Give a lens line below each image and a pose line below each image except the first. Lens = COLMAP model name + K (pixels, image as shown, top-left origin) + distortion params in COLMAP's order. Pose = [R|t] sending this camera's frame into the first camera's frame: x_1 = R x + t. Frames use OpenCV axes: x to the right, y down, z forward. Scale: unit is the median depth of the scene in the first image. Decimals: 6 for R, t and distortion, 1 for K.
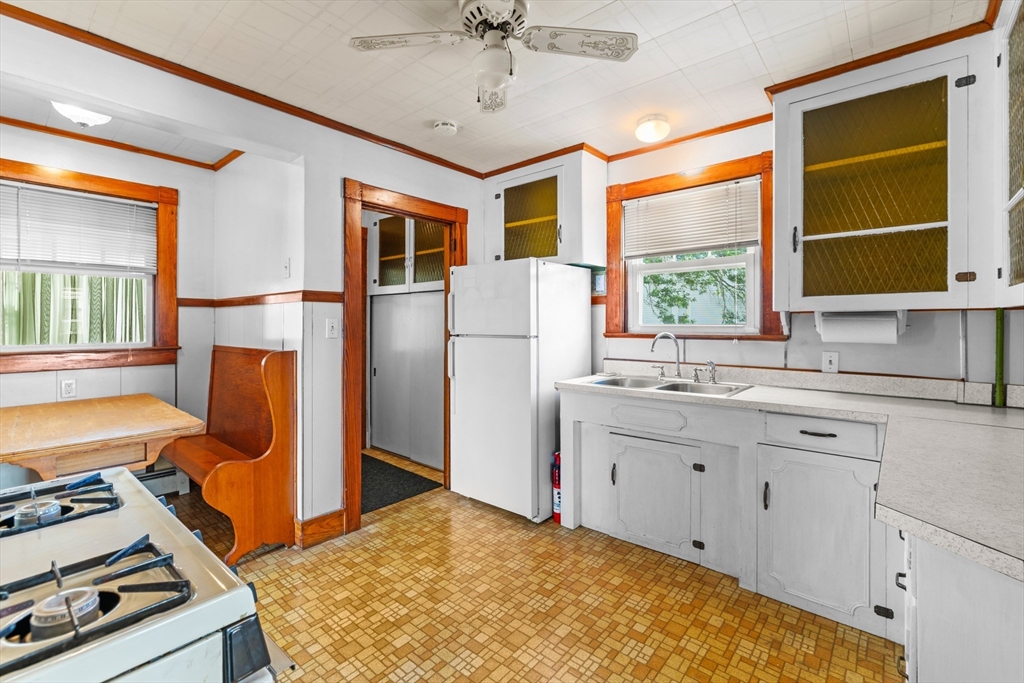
lens RADIAL K [[444.3, 0, 500.6], [0, 444.3, 322.7], [0, 0, 1]] dist [-0.000135, 0.001337]
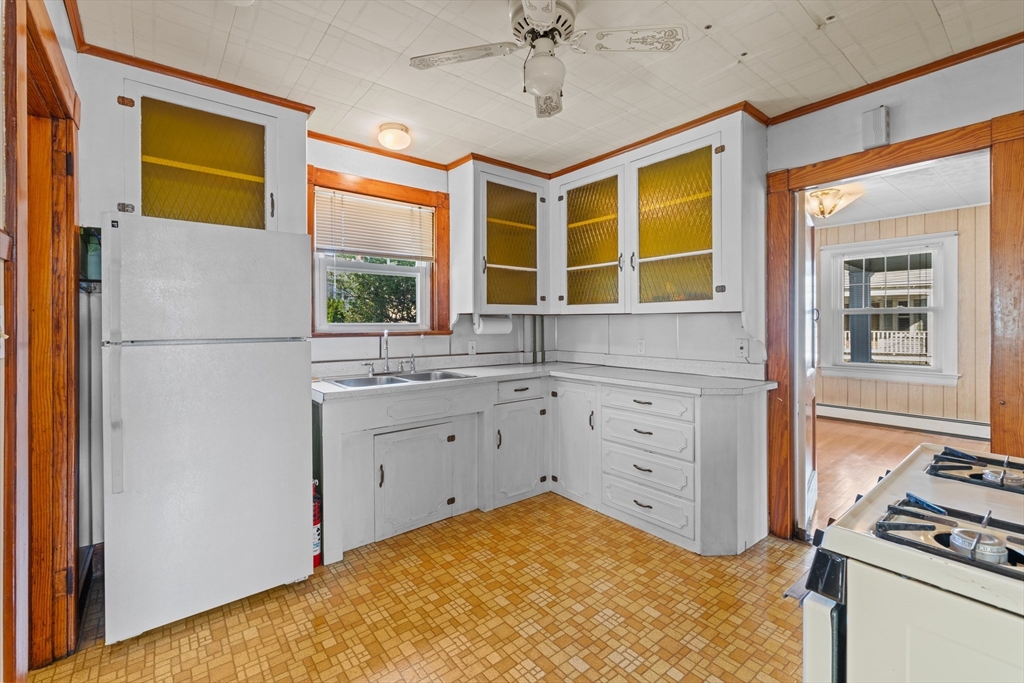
lens RADIAL K [[444.3, 0, 501.6], [0, 444.3, 327.0], [0, 0, 1]] dist [-0.000135, 0.001337]
pose [[0.191096, -0.012436, 0.981493, -0.624997], [-0.001461, 0.999915, 0.012953, -0.001024], [-0.981570, -0.003909, 0.191061, 0.531270]]
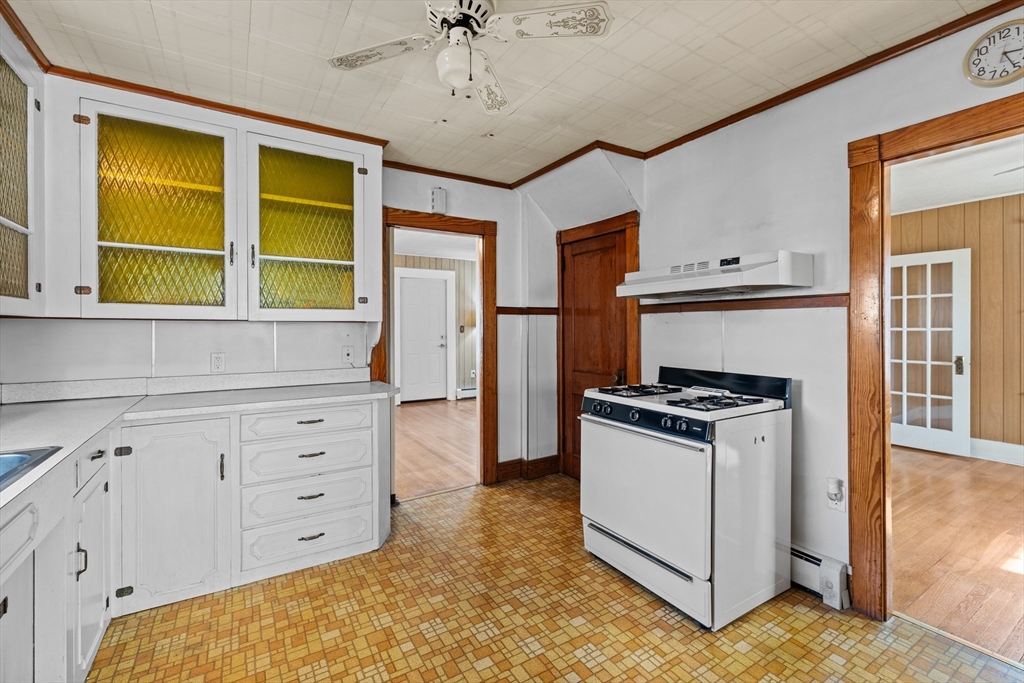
lens RADIAL K [[444.3, 0, 510.1], [0, 444.3, 329.7], [0, 0, 1]] dist [-0.000135, 0.001337]
pose [[-0.956127, -0.001004, 0.292950, -0.236635], [-0.001615, 0.999997, -0.001846, -0.000966], [-0.292948, -0.002238, -0.956126, 1.122631]]
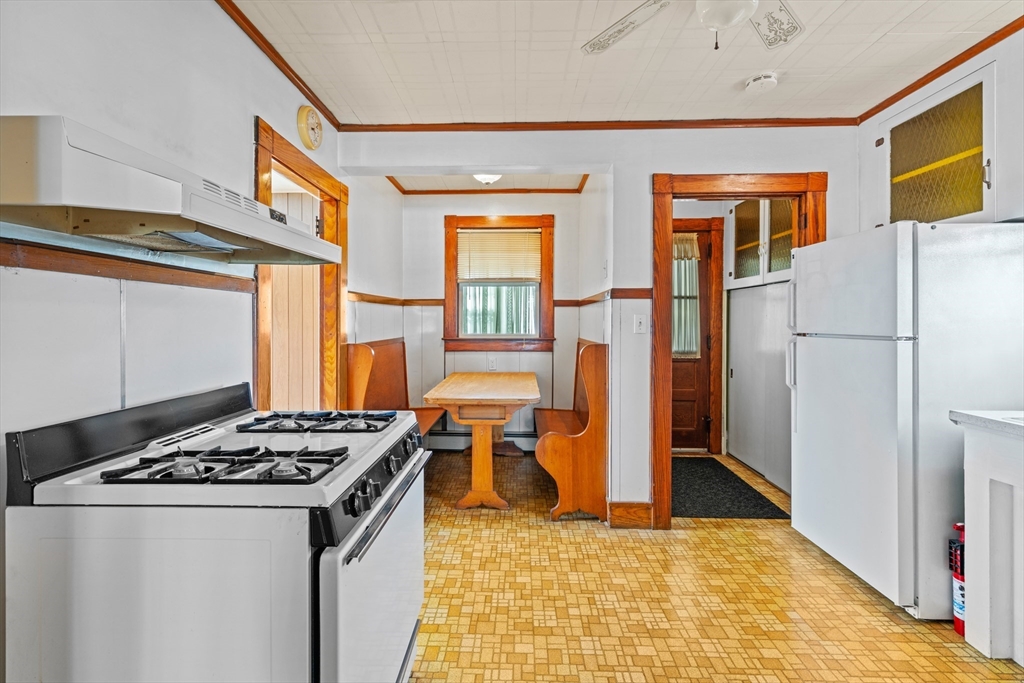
lens RADIAL K [[444.3, 0, 513.9], [0, 444.3, 322.2], [0, 0, 1]] dist [-0.000135, 0.001337]
pose [[0.642455, 0.003105, -0.766317, 0.212534], [-0.001314, 0.999995, 0.002950, 0.005639], [0.766323, -0.000888, 0.642455, 0.111660]]
